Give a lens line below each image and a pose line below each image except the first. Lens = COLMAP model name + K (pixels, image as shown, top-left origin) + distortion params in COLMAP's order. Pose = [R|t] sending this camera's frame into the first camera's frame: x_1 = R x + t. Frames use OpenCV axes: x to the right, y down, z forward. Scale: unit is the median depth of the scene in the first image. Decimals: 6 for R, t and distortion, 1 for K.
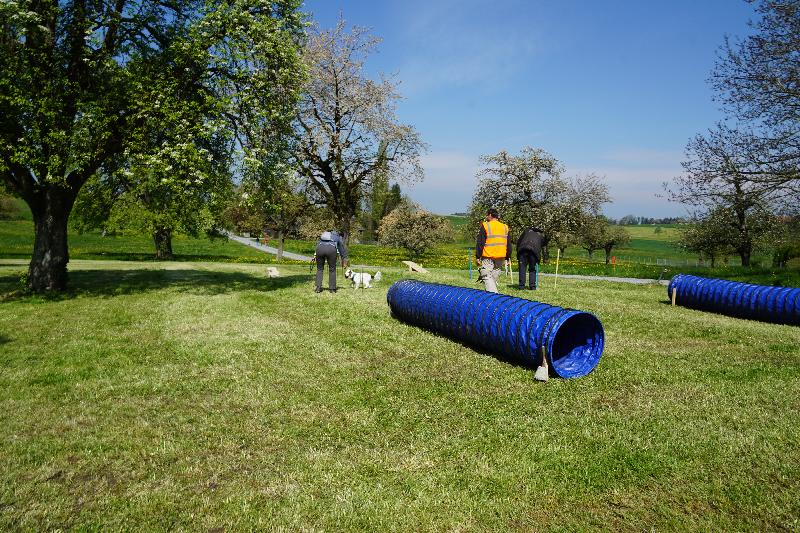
lens RADIAL K [[600.3, 0, 394.6], [0, 600.3, 265.2], [0, 0, 1]] dist [-0.095855, 0.067146]
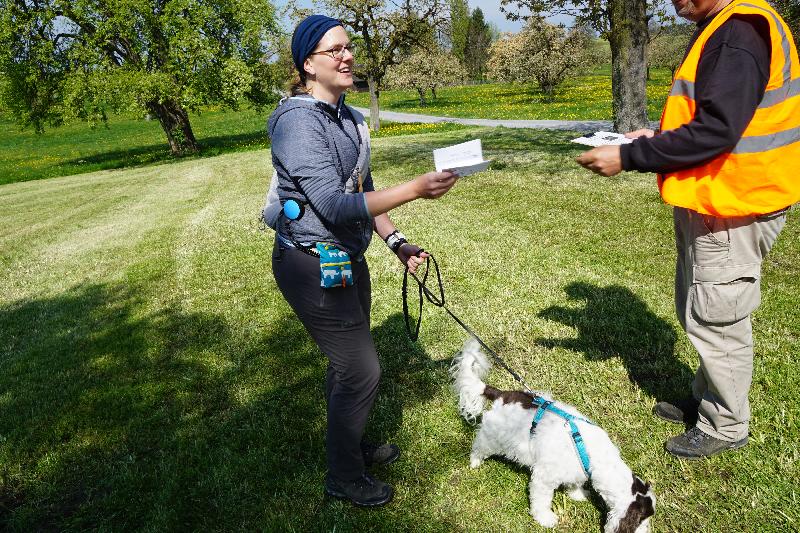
lens RADIAL K [[600.3, 0, 395.7], [0, 600.3, 259.7], [0, 0, 1]] dist [-0.095855, 0.067146]
pose [[0.984944, -0.098014, -0.142402, -0.124161], [0.129691, 0.963599, 0.233787, -0.023380], [0.114304, -0.248736, 0.961803, 0.500466]]
